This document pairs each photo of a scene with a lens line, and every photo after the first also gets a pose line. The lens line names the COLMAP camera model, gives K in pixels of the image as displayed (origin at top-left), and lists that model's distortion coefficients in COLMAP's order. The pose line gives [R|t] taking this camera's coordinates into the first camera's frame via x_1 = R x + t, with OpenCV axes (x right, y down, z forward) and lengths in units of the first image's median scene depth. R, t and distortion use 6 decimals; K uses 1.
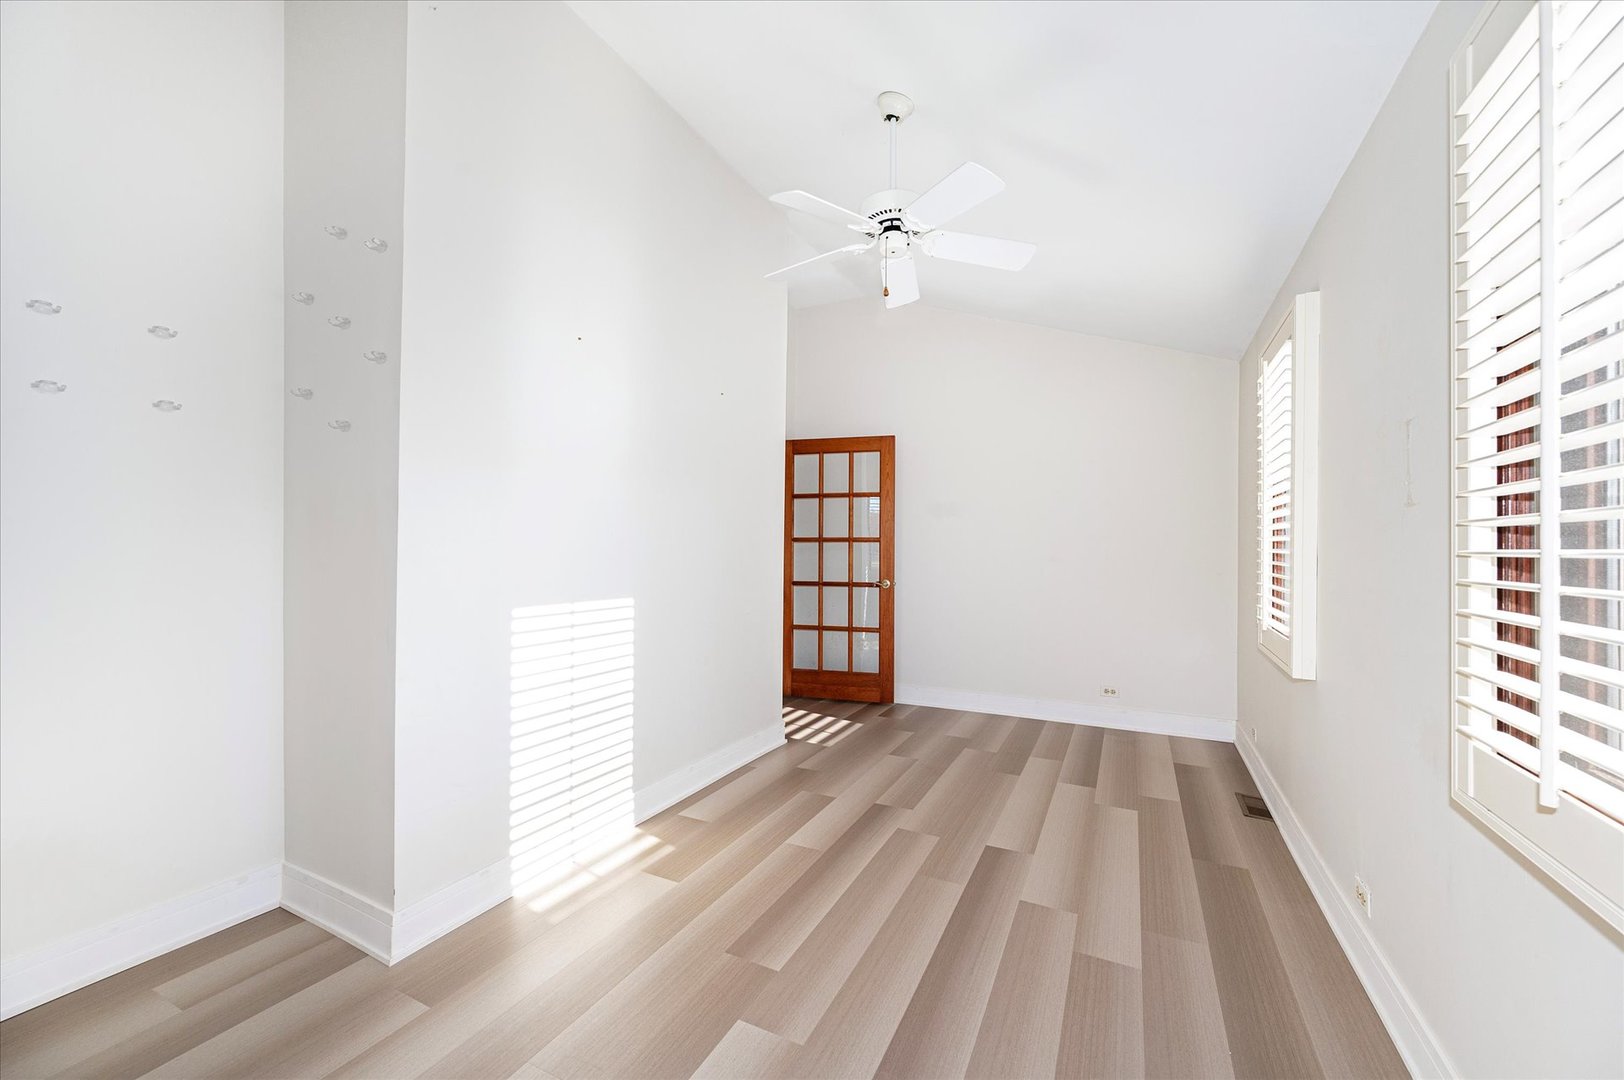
lens RADIAL K [[655.5, 0, 814.0], [0, 655.5, 545.1], [0, 0, 1]] dist [0.012780, -0.000069]
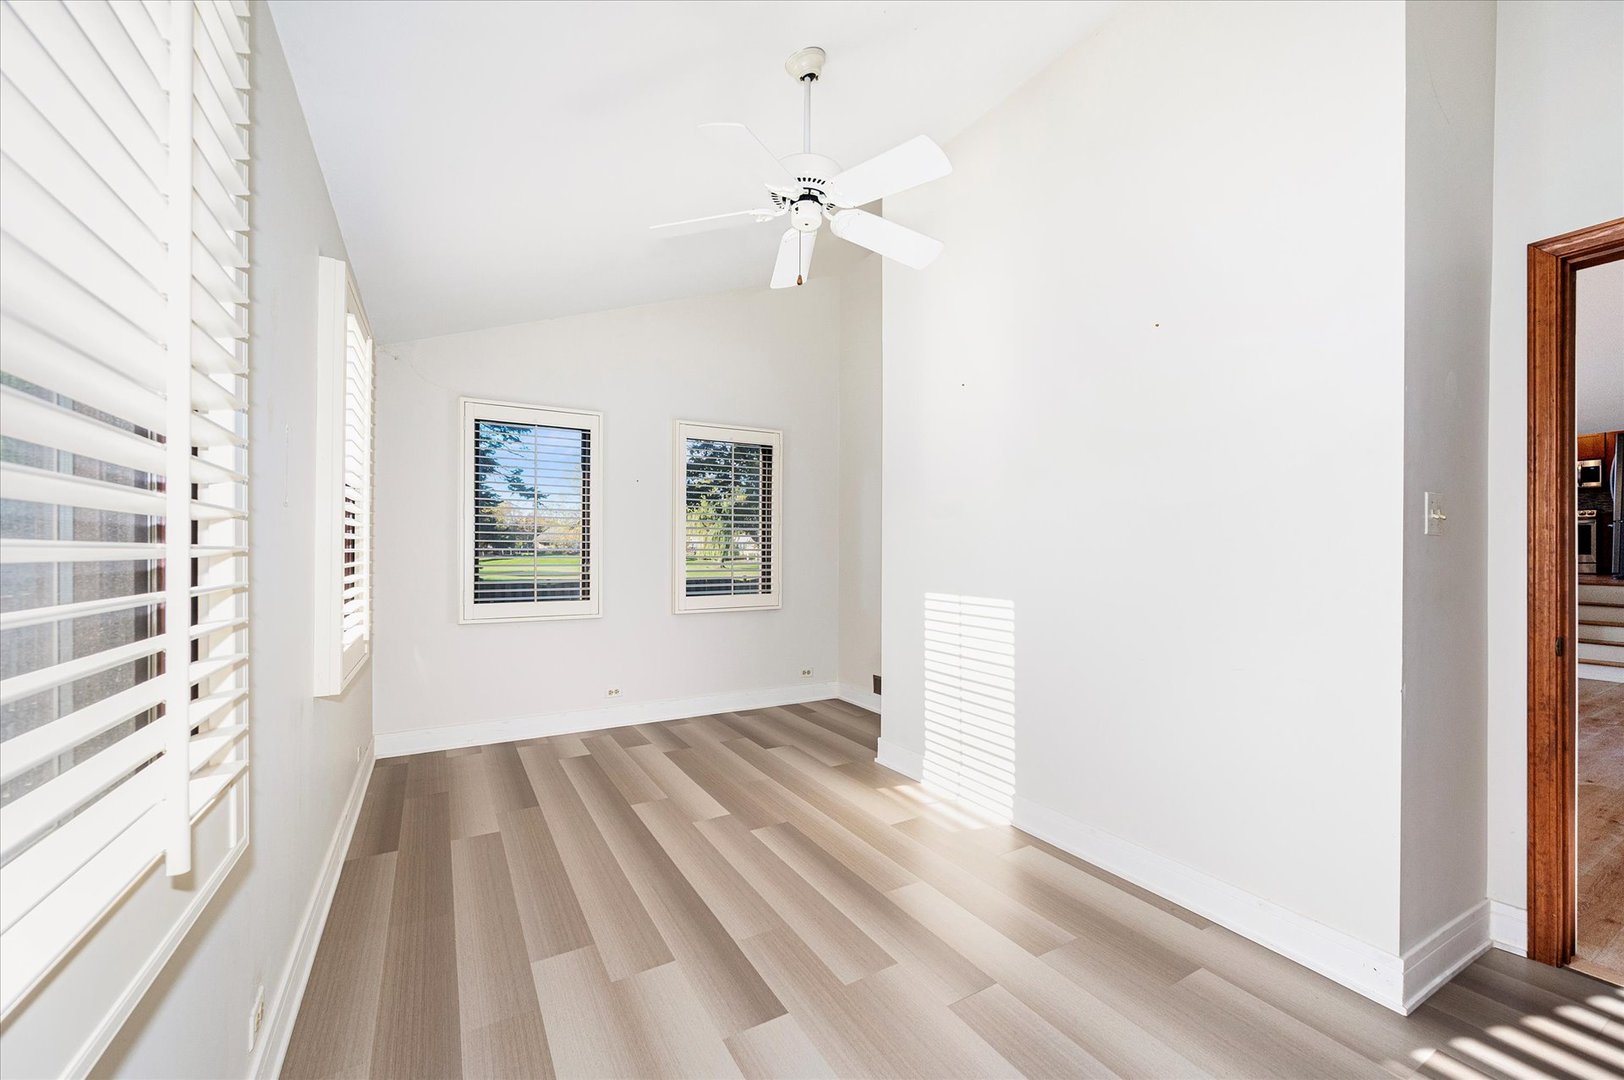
lens RADIAL K [[655.5, 0, 813.2], [0, 655.5, 549.5], [0, 0, 1]] dist [0.012780, -0.000069]
pose [[-0.564516, -0.006691, -0.825395, 0.867107], [0.001164, 0.999960, -0.008902, 0.010882], [0.825421, -0.005986, -0.564485, 1.536657]]
